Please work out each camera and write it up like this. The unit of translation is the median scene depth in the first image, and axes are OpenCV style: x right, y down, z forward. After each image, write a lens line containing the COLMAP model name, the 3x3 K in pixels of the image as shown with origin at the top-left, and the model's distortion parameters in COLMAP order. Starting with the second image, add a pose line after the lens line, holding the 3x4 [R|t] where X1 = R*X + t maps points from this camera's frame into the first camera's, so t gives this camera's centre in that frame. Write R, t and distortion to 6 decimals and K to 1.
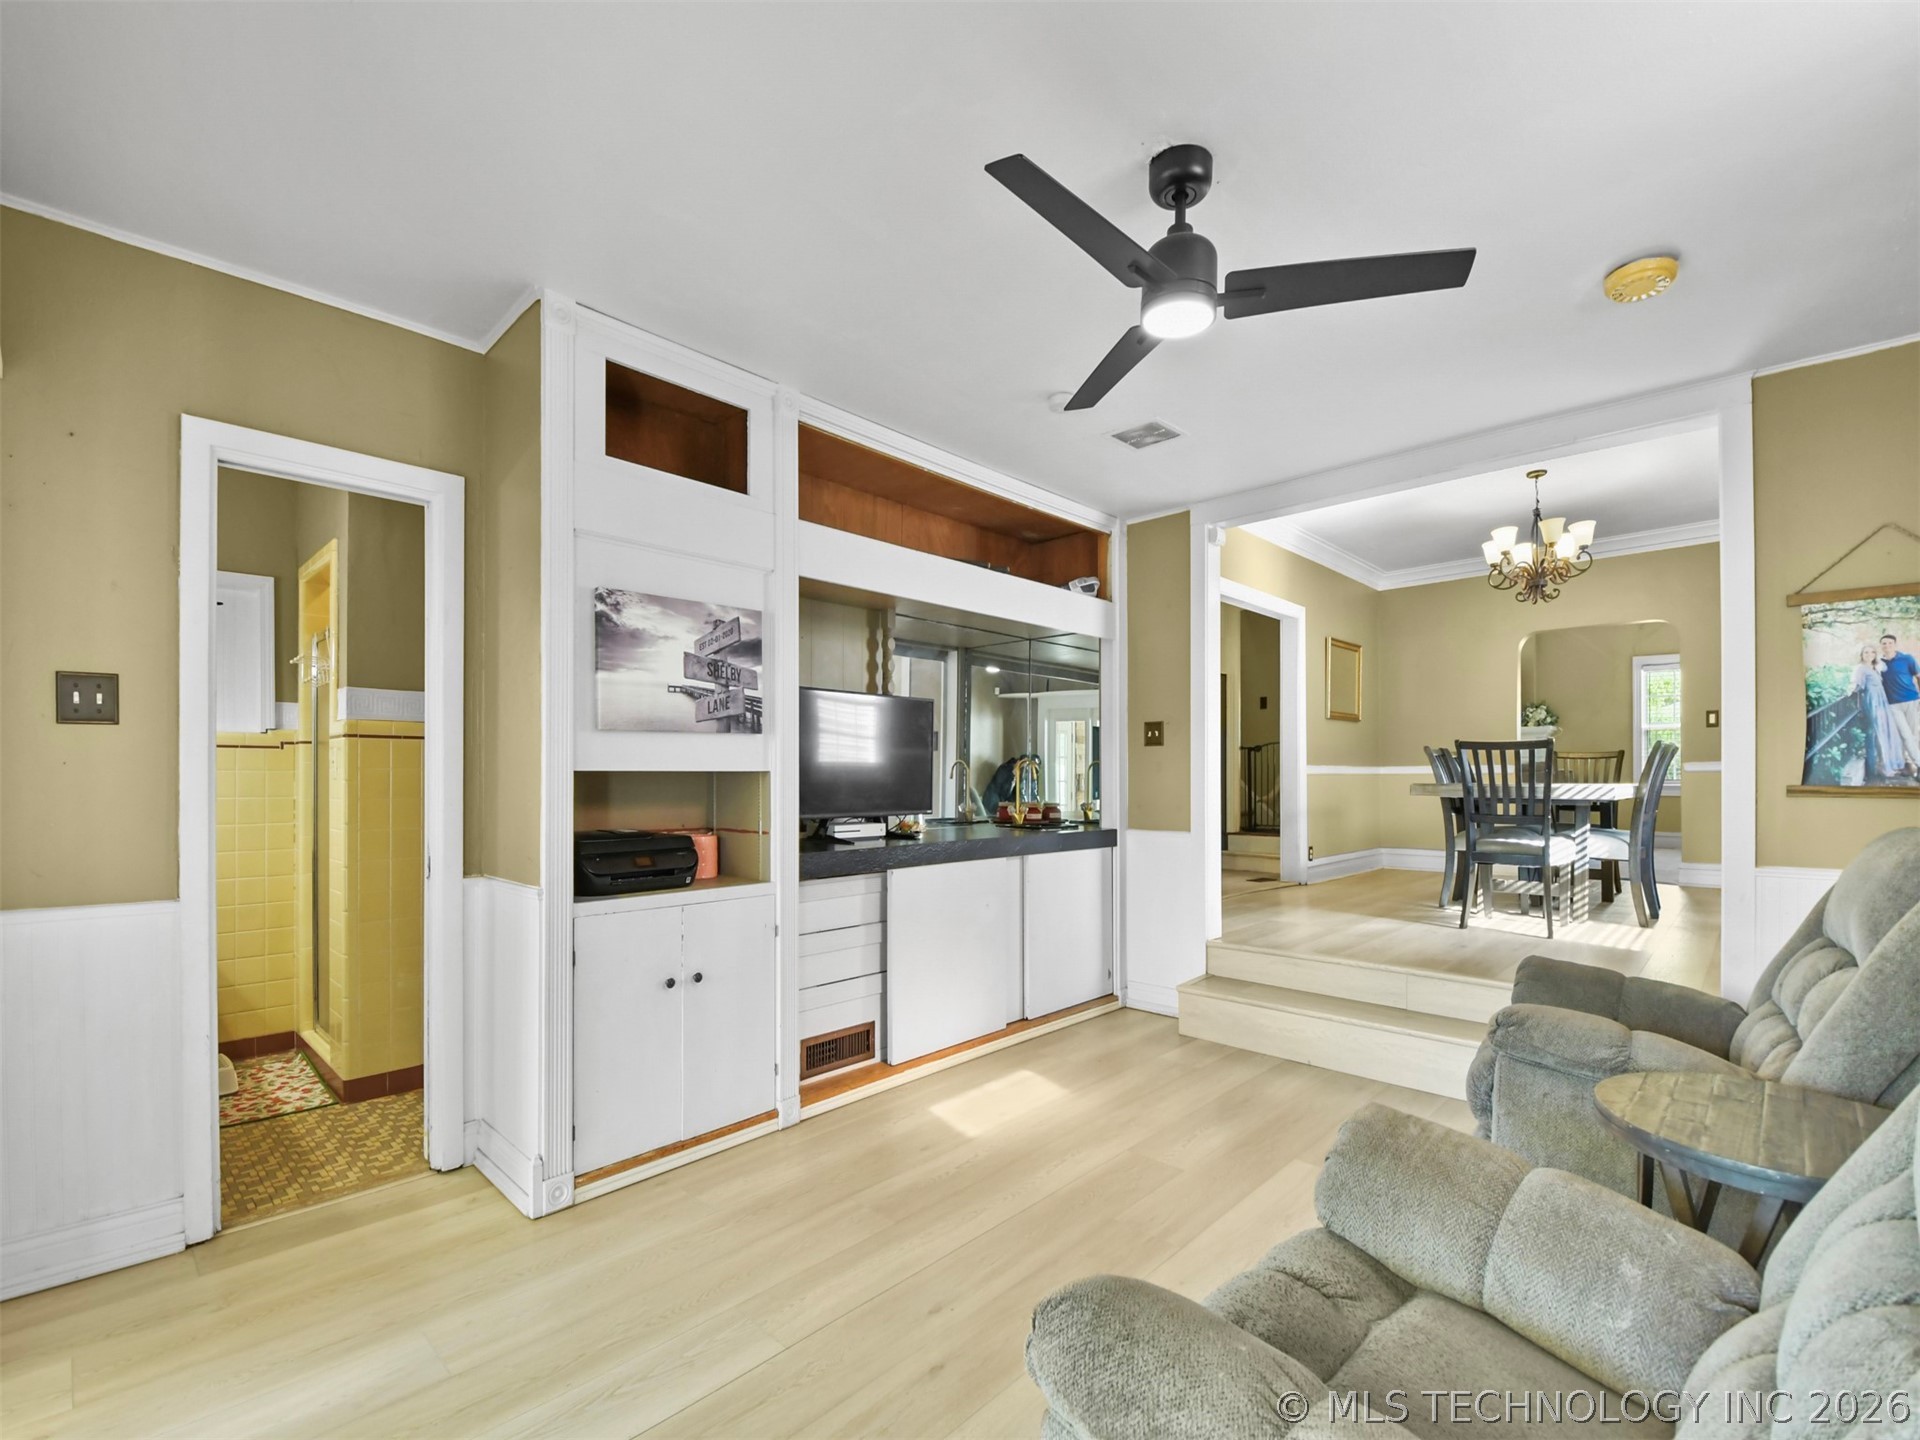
lens RADIAL K [[855.1, 0, 960.9], [0, 855.1, 781.3], [0, 0, 1]] dist [-0.004607, -0.005509]
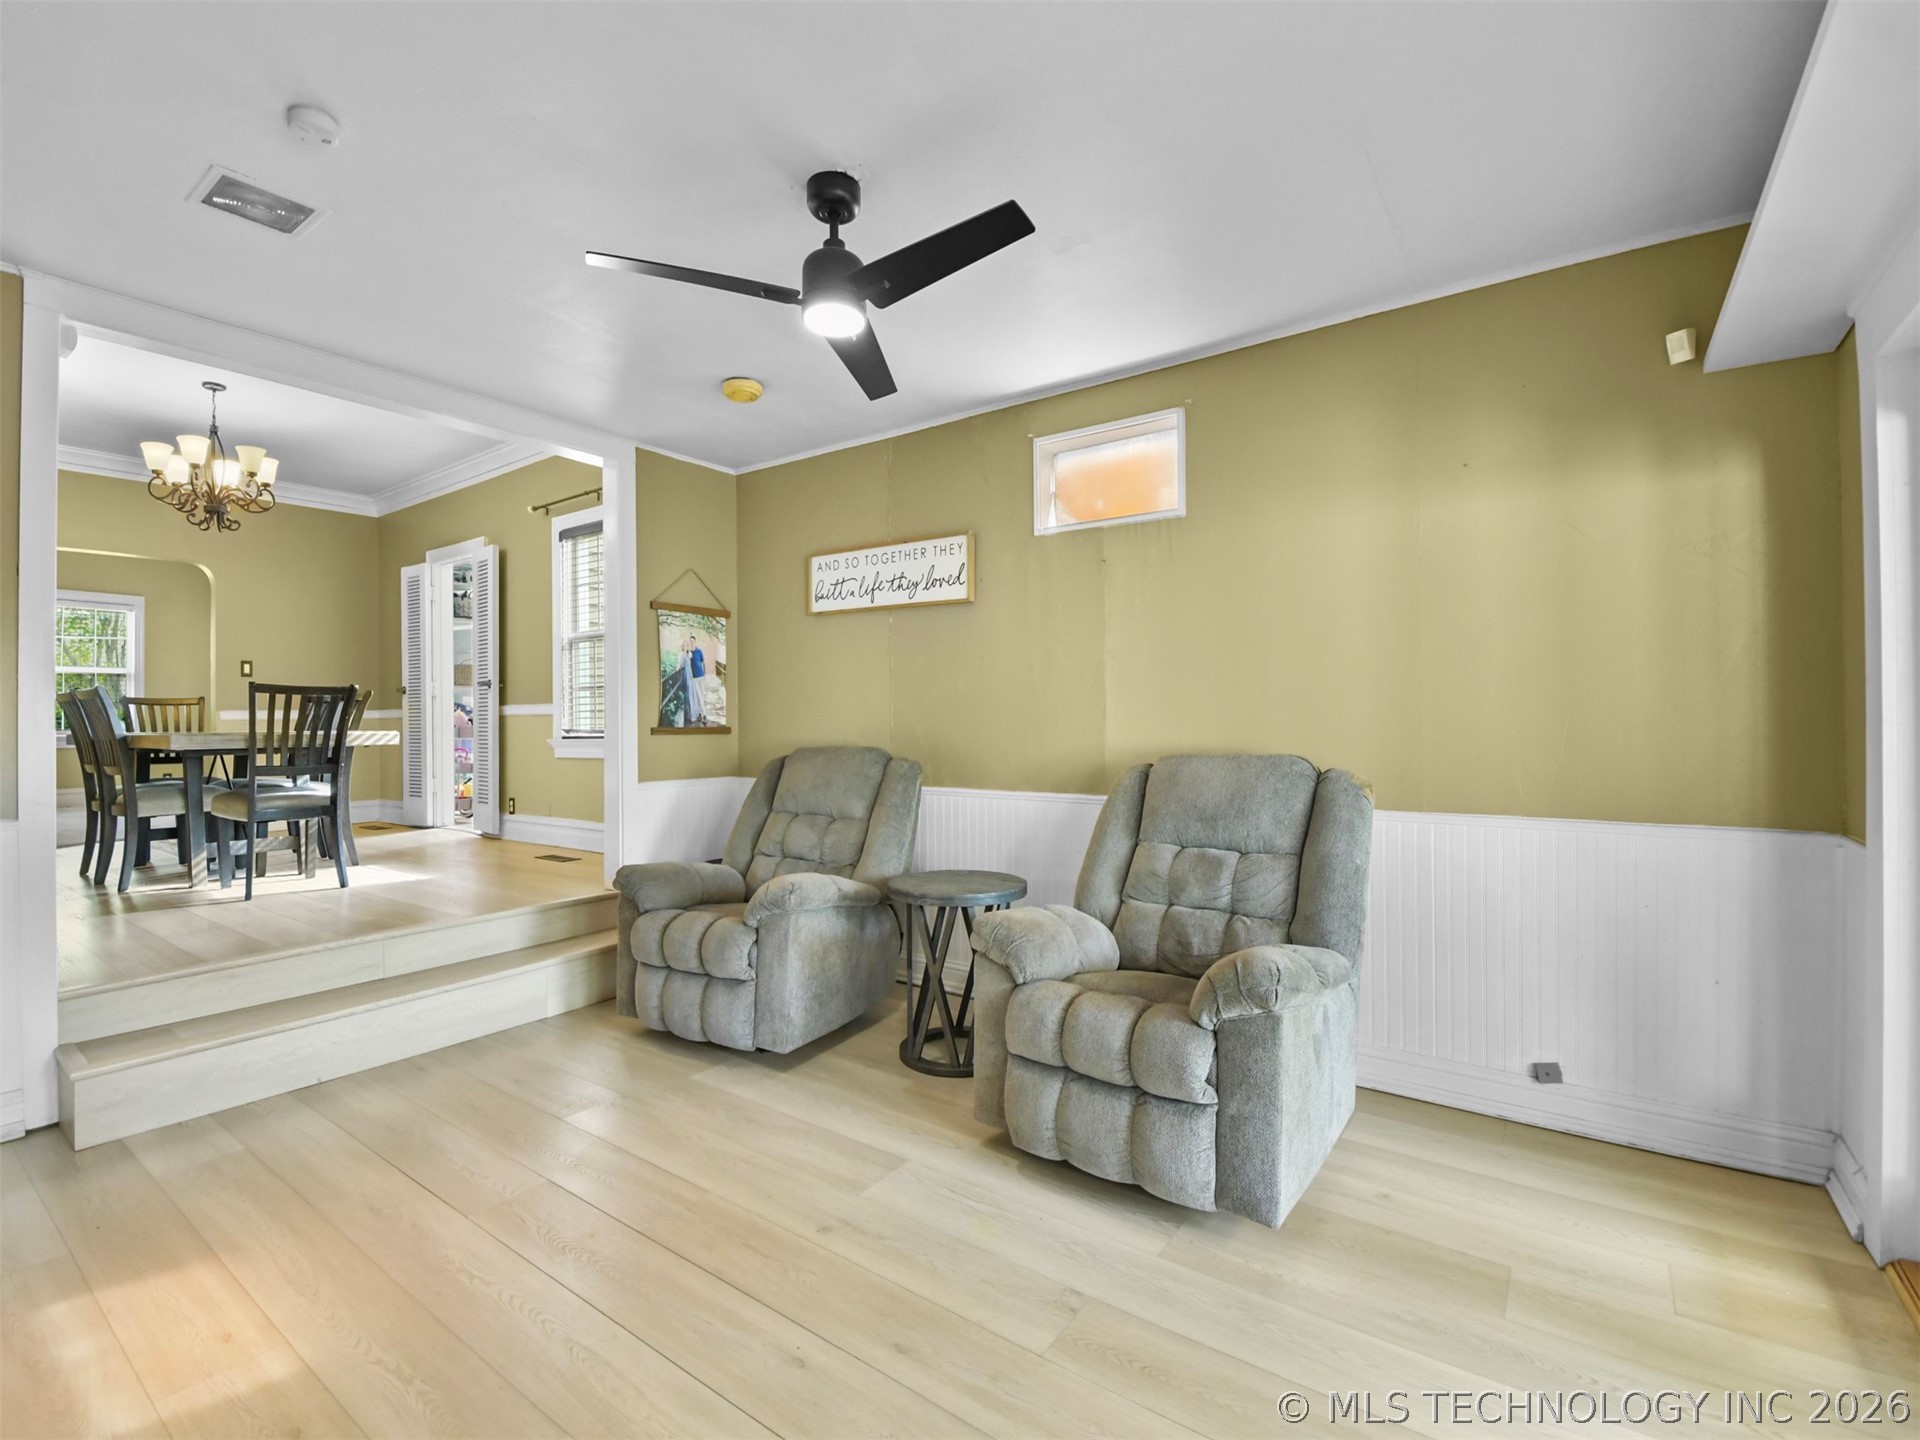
lens RADIAL K [[855.1, 0, 967.8], [0, 855.1, 720.5], [0, 0, 1]] dist [-0.004607, -0.005509]
pose [[-0.139263, 0.002379, 0.990253, -0.602597], [0.011648, 0.999932, -0.000764, -0.000064], [-0.990187, 0.011428, -0.139281, 0.654429]]
